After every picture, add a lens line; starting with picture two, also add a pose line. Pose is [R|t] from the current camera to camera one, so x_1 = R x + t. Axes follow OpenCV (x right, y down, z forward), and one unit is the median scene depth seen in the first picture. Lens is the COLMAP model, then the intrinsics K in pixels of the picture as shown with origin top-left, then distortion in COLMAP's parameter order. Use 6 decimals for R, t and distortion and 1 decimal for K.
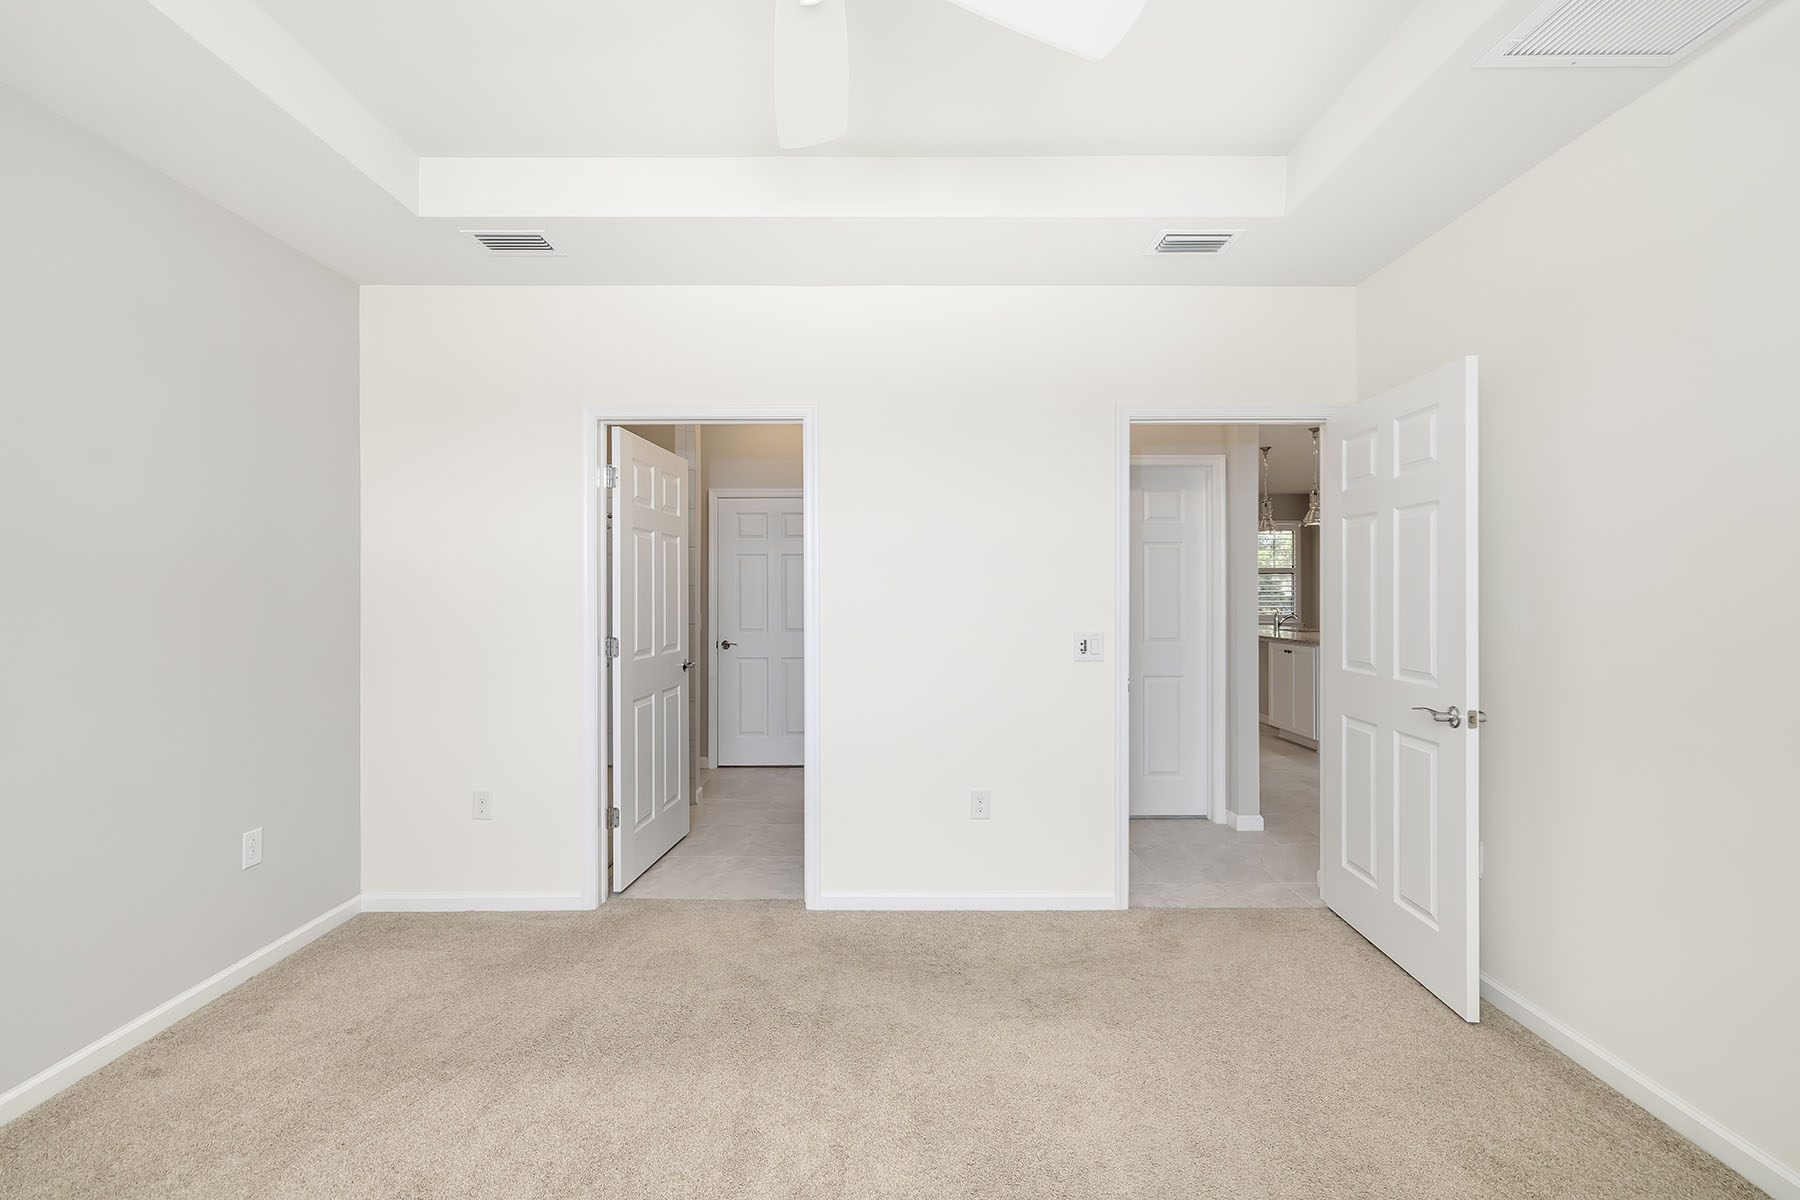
lens RADIAL K [[763.3, 0, 900.0], [0, 763.3, 600.0], [0, 0, 1]] dist [0.001812, 0.000190]
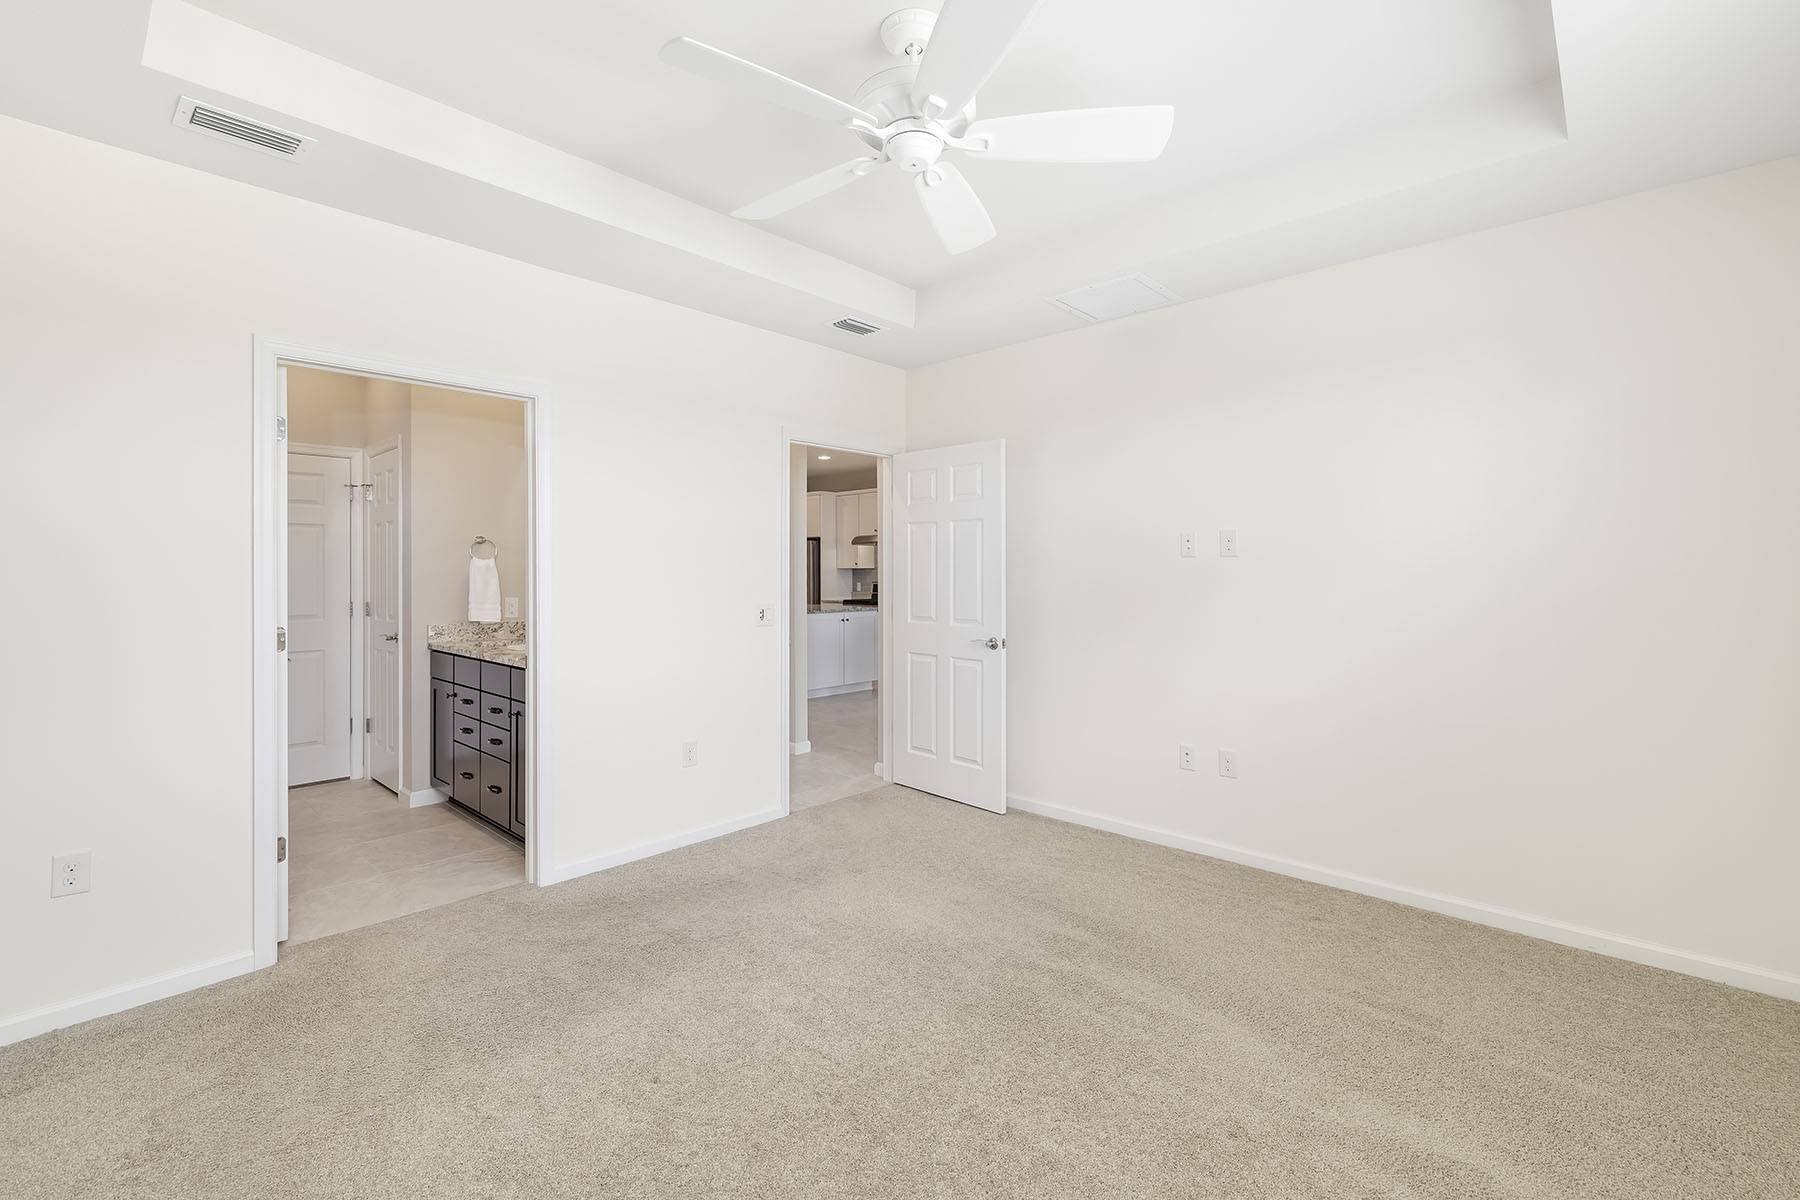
lens RADIAL K [[782.5, 0, 888.0], [0, 782.5, 580.3], [0, 0, 1]] dist [0.001556, -0.000024]
pose [[0.686311, -0.007070, 0.727273, -0.586763], [0.004518, 0.999975, 0.005458, -0.002239], [-0.727294, -0.000460, 0.686326, -0.041856]]
